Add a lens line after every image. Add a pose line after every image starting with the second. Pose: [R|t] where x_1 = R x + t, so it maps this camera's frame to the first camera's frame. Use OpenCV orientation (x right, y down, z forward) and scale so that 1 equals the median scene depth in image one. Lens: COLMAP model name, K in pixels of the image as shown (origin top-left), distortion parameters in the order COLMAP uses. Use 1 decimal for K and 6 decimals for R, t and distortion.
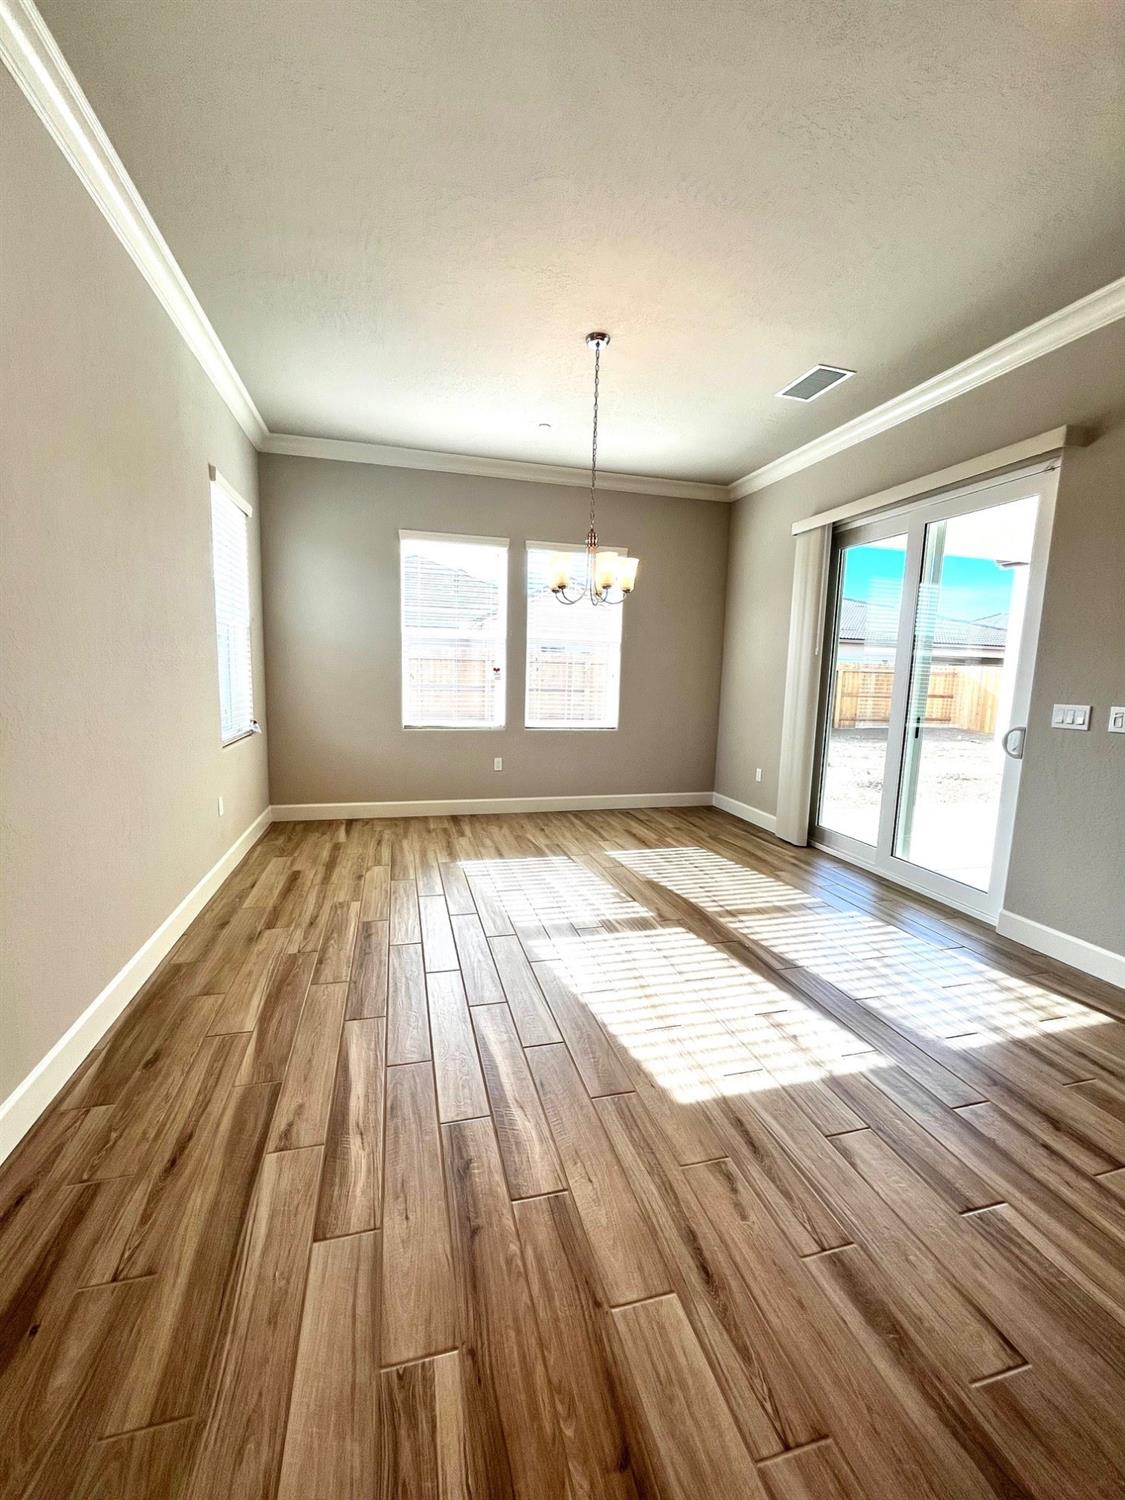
lens RADIAL K [[607.1, 0, 562.5], [0, 607.1, 750.0], [0, 0, 1]] dist [-0.004163, 0.000755]
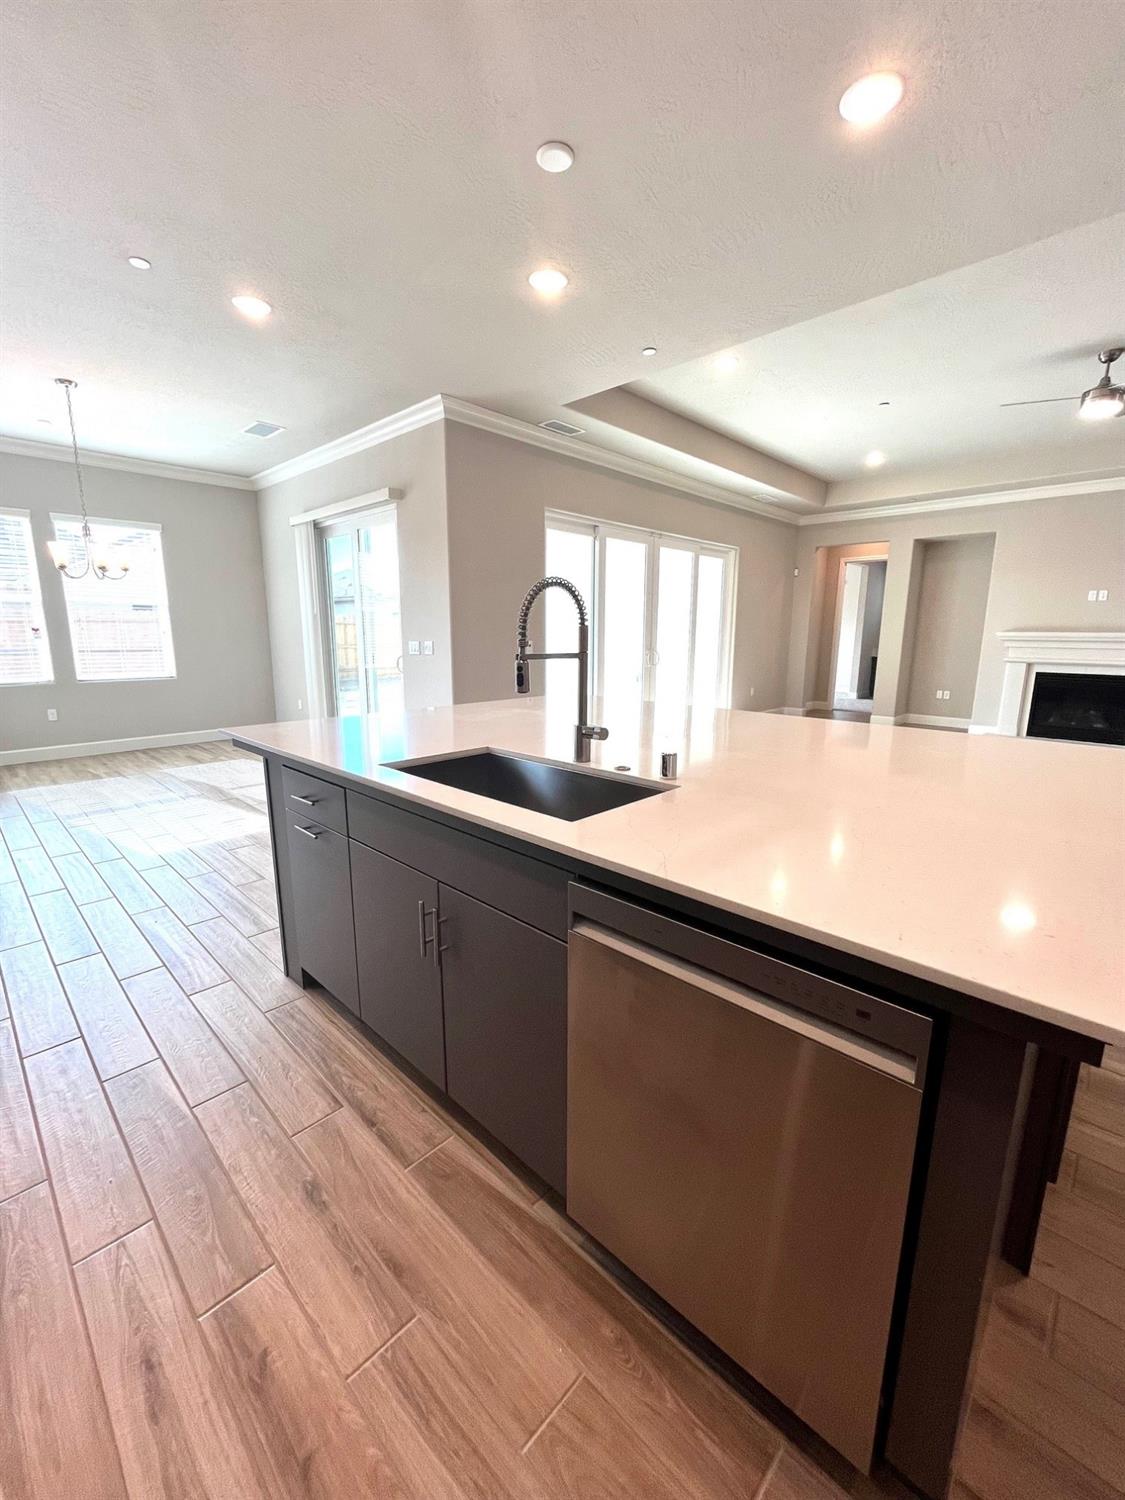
lens RADIAL K [[607.1, 0, 562.5], [0, 607.1, 750.0], [0, 0, 1]] dist [-0.004163, 0.000755]
pose [[0.857790, -0.120205, 0.499746, 0.161214], [0.085099, 0.992064, 0.092555, 0.076803], [-0.506906, -0.036865, 0.861213, -0.525477]]
